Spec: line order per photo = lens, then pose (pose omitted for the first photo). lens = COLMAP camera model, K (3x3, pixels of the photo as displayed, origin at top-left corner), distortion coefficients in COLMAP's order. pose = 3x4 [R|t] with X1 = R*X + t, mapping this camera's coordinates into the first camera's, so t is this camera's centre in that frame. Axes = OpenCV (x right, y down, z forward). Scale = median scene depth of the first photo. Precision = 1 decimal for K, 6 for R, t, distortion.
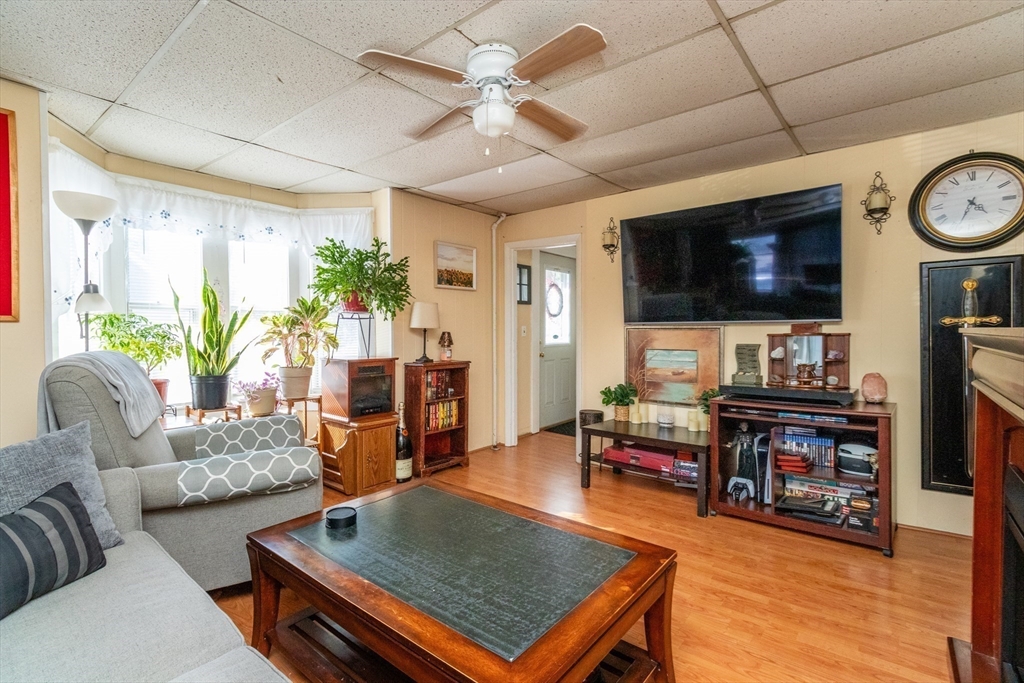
lens RADIAL K [[474.8, 0, 512.0], [0, 474.8, 341.5], [0, 0, 1]] dist [0.007830, -0.009865]
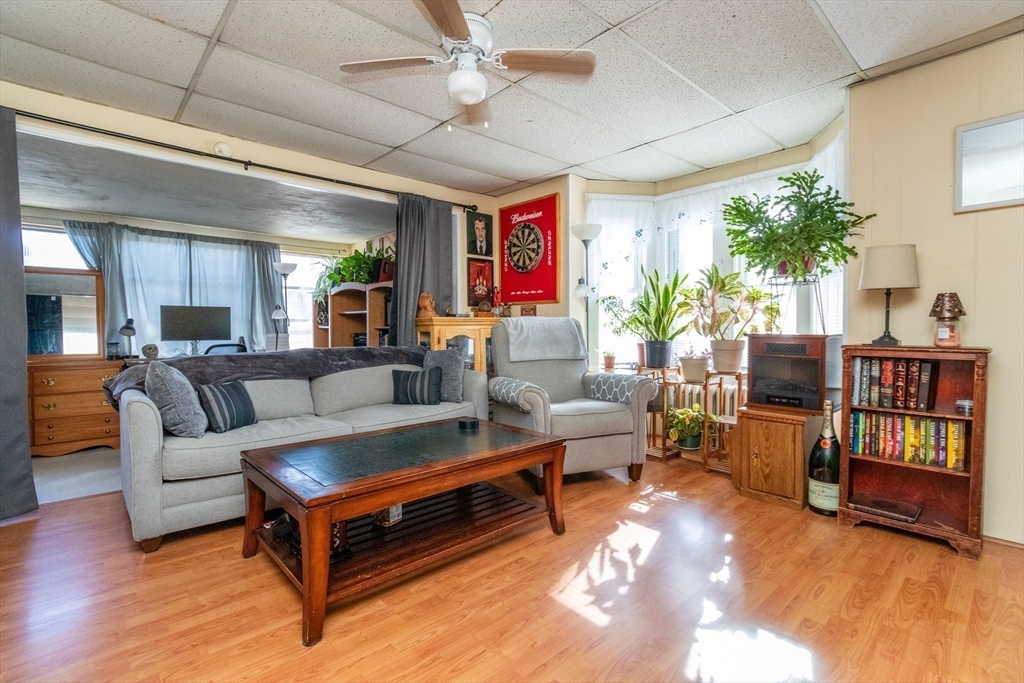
lens RADIAL K [[474.8, 0, 512.0], [0, 474.8, 341.5], [0, 0, 1]] dist [0.007830, -0.009865]
pose [[-0.140203, 0.031646, -0.989617, 0.497811], [-0.020251, 0.999188, 0.034821, 0.027594], [0.989916, 0.024923, -0.139448, 0.619594]]
